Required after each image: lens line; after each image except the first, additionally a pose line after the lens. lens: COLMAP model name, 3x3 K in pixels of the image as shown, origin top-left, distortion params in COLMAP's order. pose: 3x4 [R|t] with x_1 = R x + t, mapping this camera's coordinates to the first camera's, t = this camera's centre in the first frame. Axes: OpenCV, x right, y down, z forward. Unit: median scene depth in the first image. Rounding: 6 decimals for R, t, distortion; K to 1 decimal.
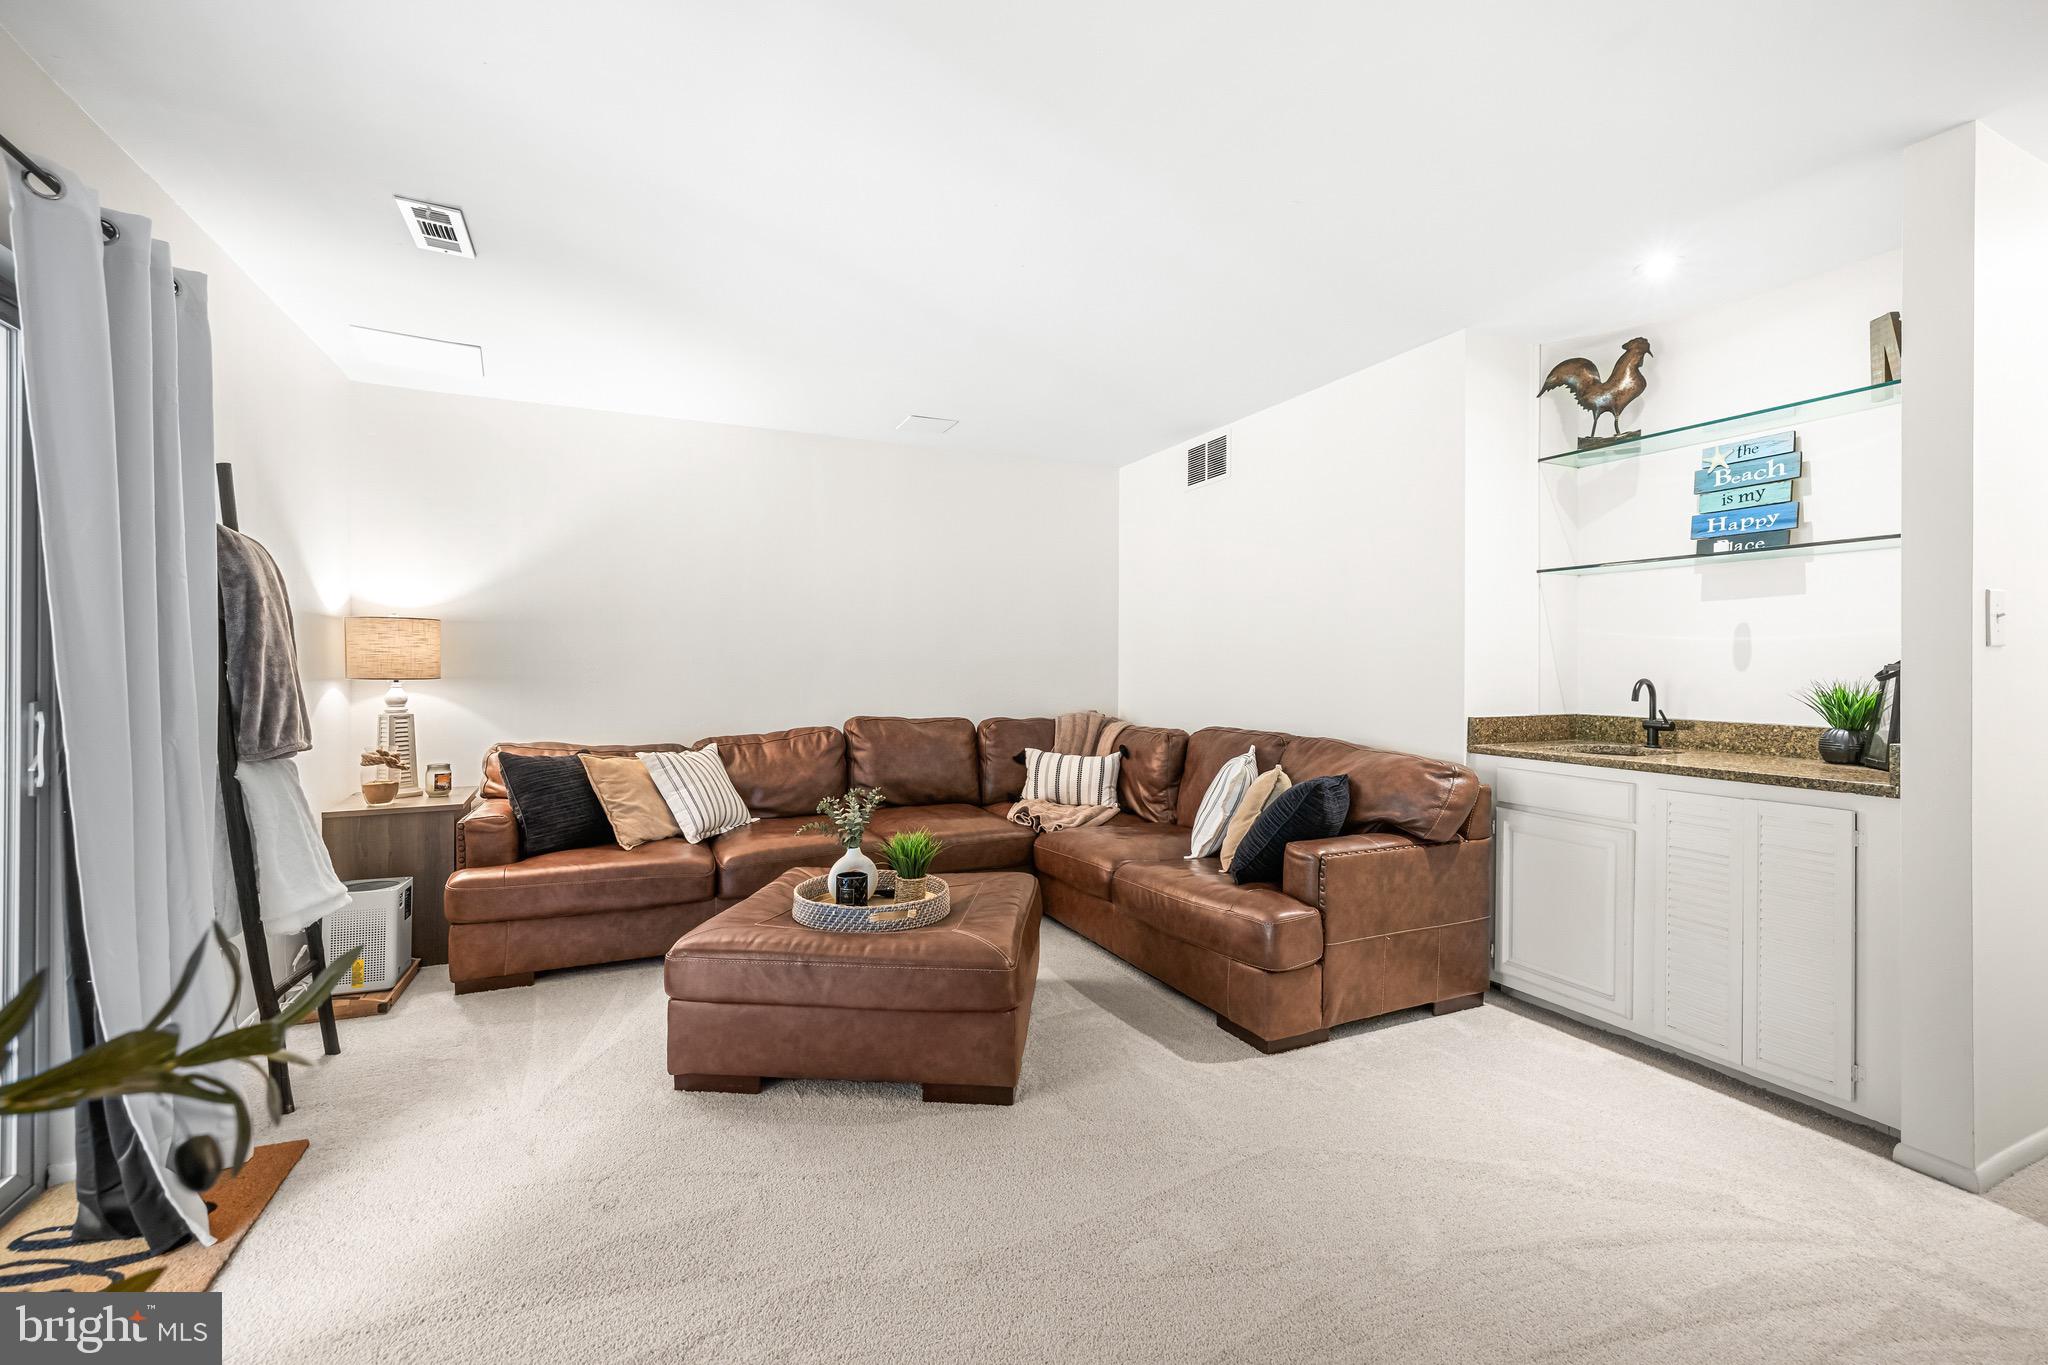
lens RADIAL K [[860.9, 0, 1023.1], [0, 860.9, 679.8], [0, 0, 1]] dist [0.001778, 0.000038]
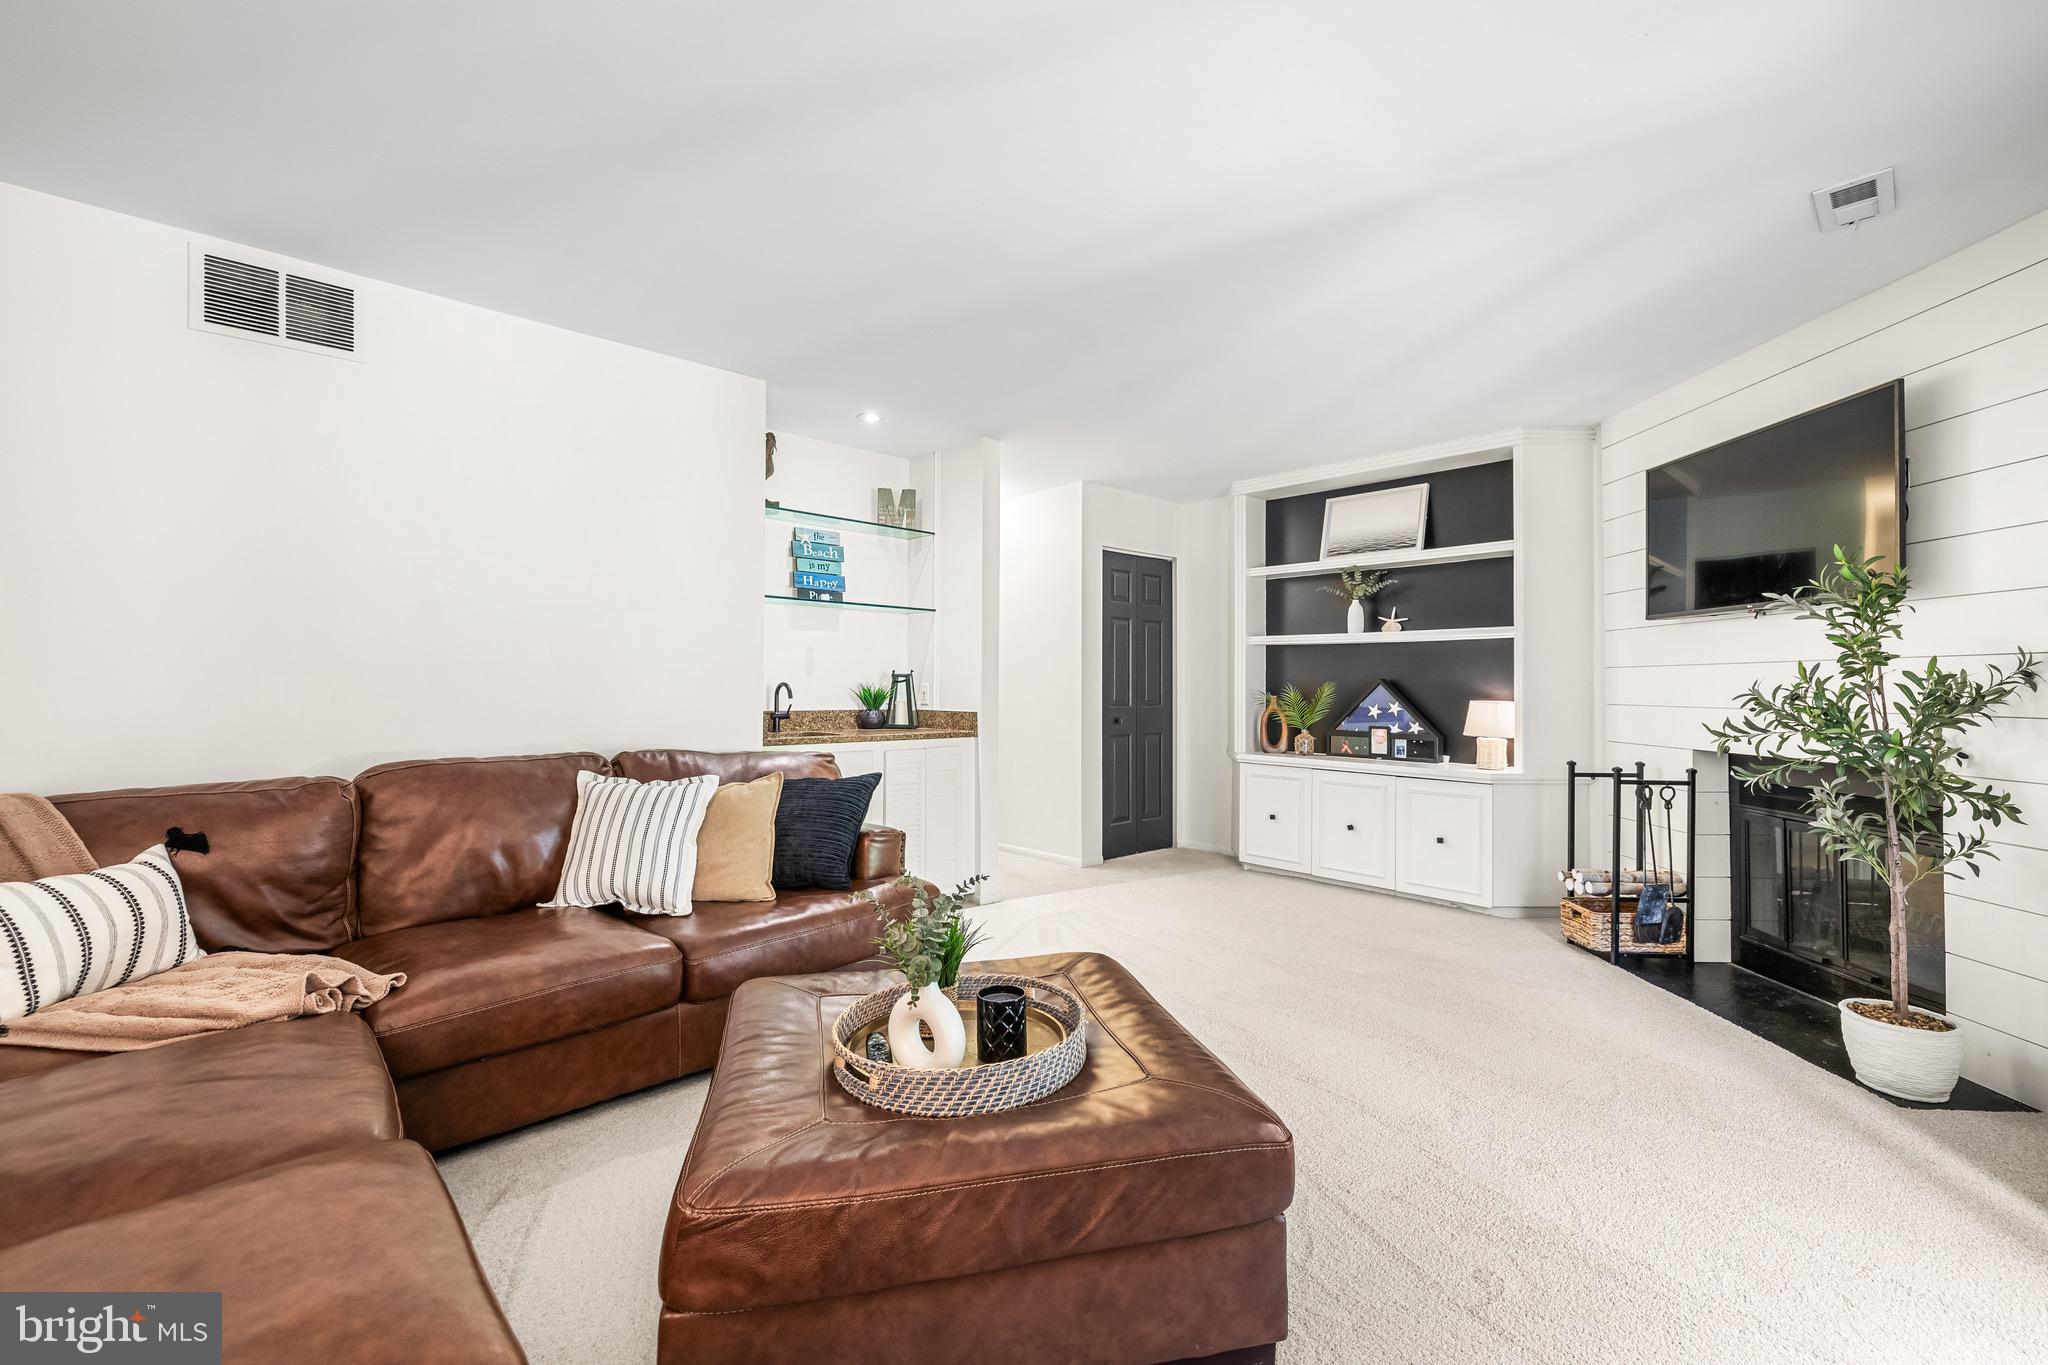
lens RADIAL K [[860.9, 0, 1022.3], [0, 860.9, 685.7], [0, 0, 1]] dist [0.001778, 0.000038]
pose [[-0.314526, 0.000470, 0.949249, -0.720188], [0.013567, 0.999900, 0.004000, 0.004086], [-0.949152, 0.014136, -0.314501, 1.070934]]
